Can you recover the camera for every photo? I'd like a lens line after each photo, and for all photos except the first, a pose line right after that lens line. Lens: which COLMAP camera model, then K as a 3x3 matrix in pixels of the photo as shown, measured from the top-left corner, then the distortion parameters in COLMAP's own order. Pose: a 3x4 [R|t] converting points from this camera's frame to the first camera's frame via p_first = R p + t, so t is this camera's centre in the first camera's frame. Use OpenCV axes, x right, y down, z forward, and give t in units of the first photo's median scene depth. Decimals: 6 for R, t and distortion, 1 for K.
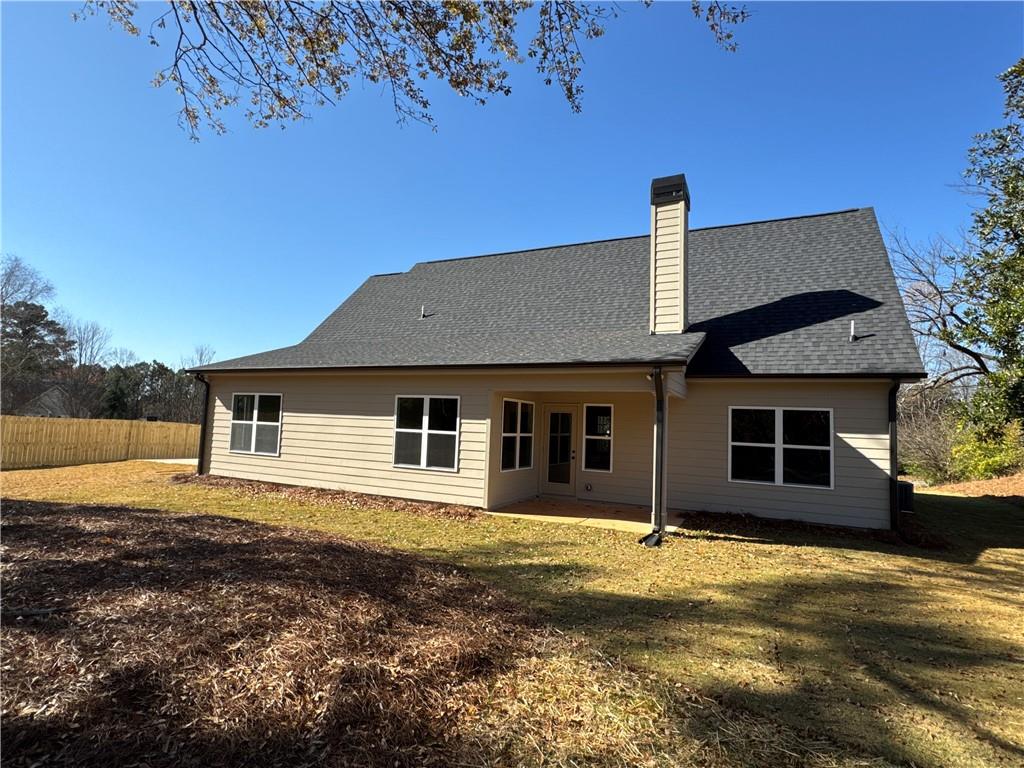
lens RADIAL K [[535.8, 0, 509.3], [0, 535.8, 383.4], [0, 0, 1]] dist [-0.002068, 0.000053]
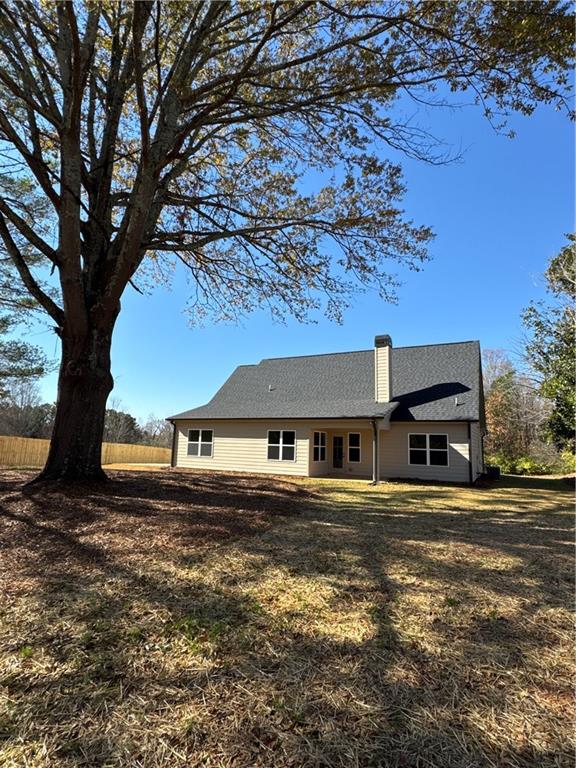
lens RADIAL K [[401.8, 0, 290.8], [0, 401.8, 381.5], [0, 0, 1]] dist [-0.002068, 0.000053]
pose [[0.999703, -0.013110, -0.020566, -0.072921], [0.011414, 0.996688, -0.080518, -0.048101], [0.021553, 0.080260, 0.996541, -0.798854]]
